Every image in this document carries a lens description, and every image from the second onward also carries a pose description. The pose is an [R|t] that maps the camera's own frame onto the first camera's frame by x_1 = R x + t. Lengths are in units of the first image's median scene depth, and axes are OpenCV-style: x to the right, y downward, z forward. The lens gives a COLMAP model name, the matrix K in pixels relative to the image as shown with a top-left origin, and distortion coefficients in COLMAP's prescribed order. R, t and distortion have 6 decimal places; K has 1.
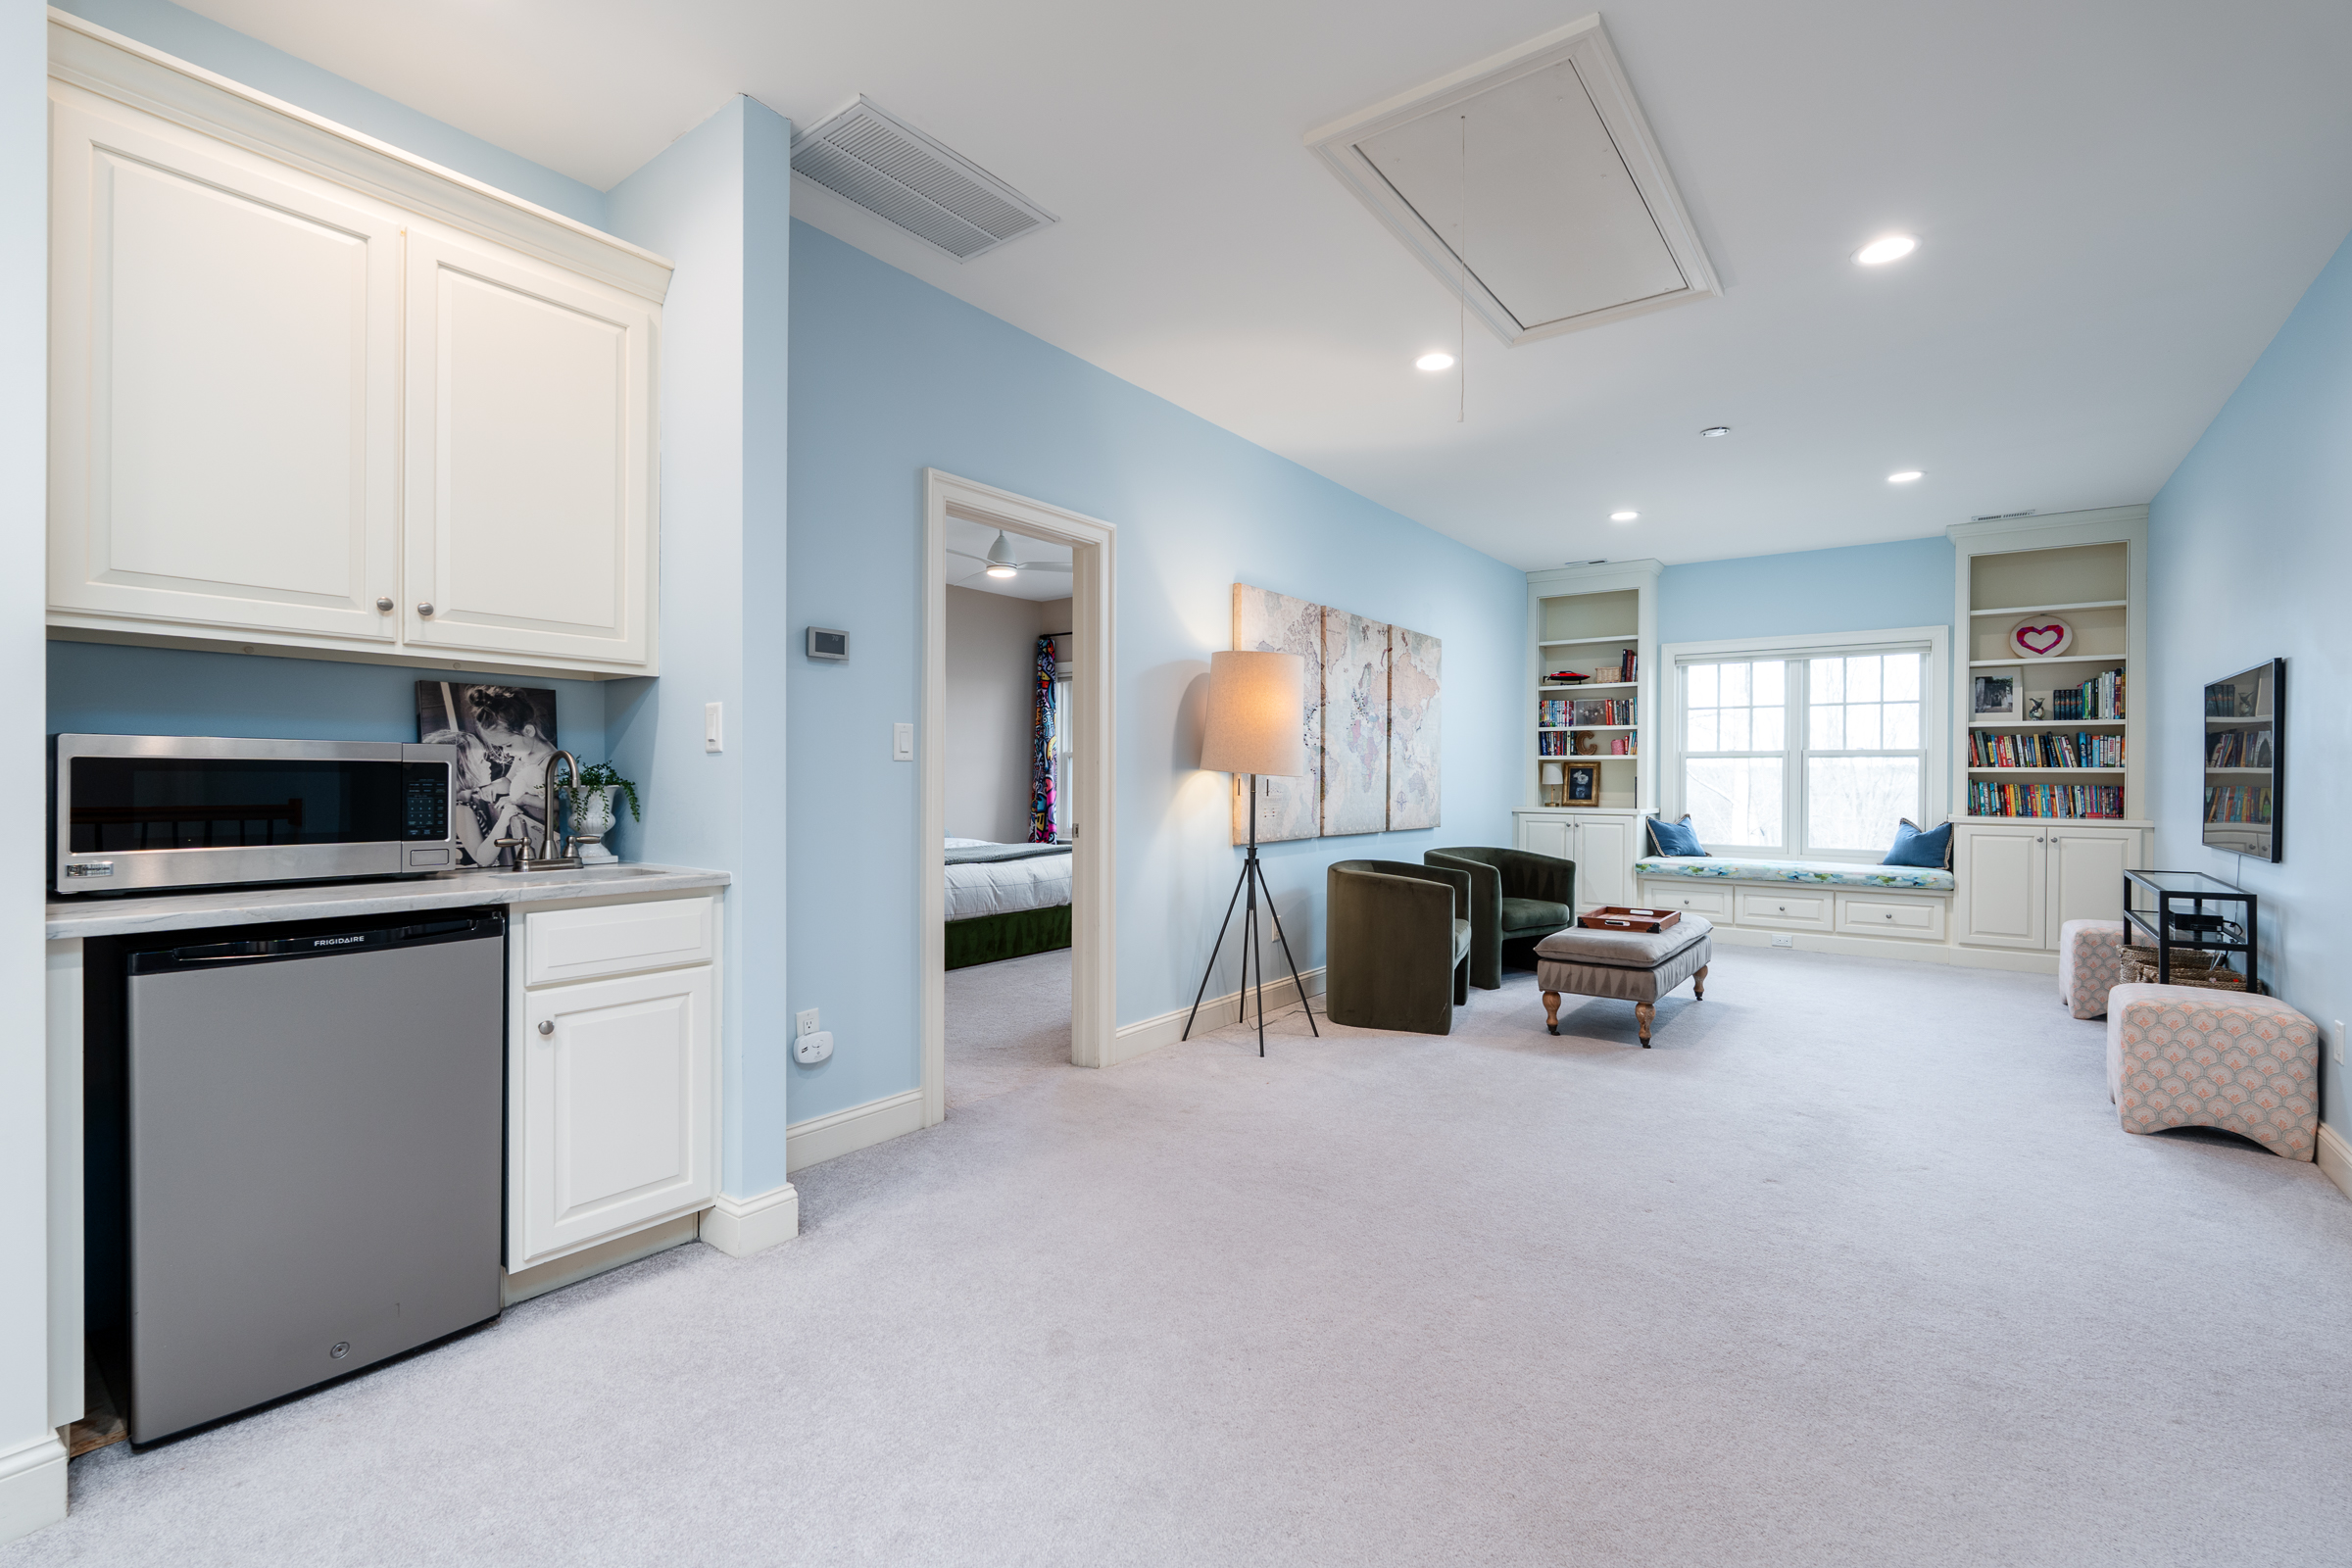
lens RADIAL K [[1048.9, 0, 1181.1], [0, 1048.9, 782.5], [0, 0, 1]] dist [-0.000319, -0.000003]
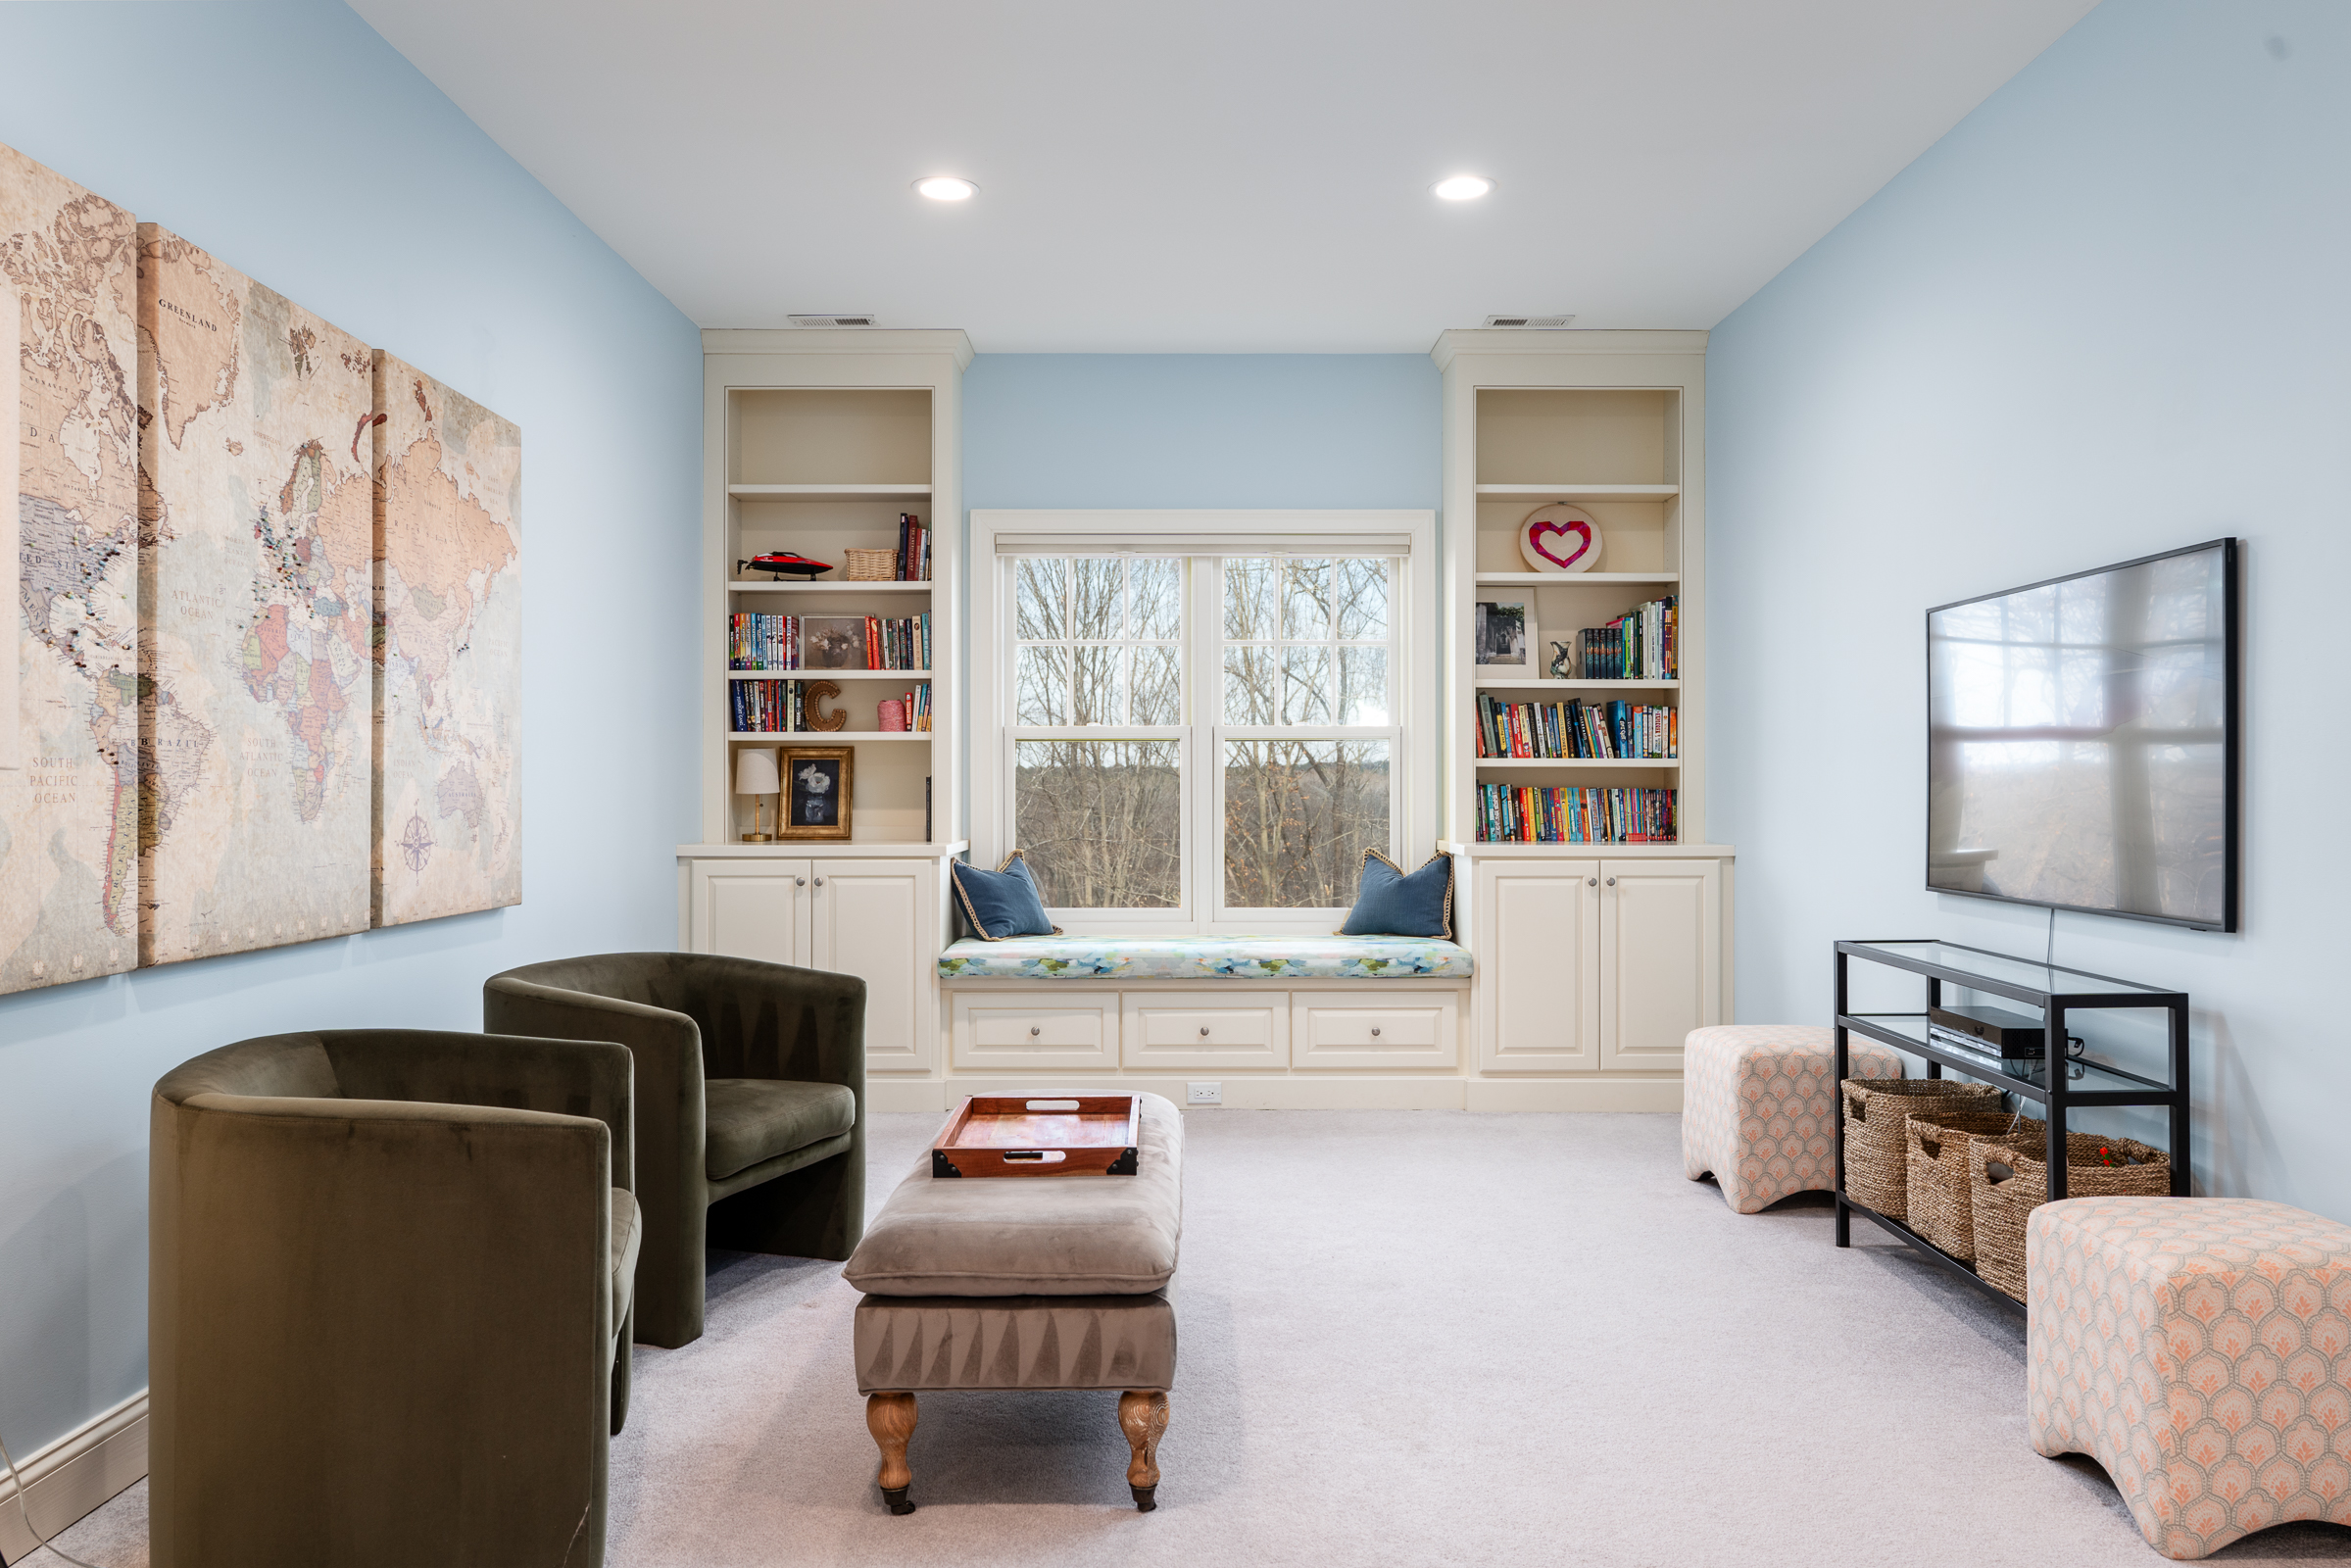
lens RADIAL K [[1722.7, 0, 1181.7], [0, 1722.7, 782.4], [0, 0, 1]] dist [-0.000038, -0.001342]
pose [[0.805580, -0.004101, 0.592473, 0.070131], [0.007347, 0.999968, -0.003069, 0.000561], [-0.592441, 0.006825, 0.805585, 0.361440]]
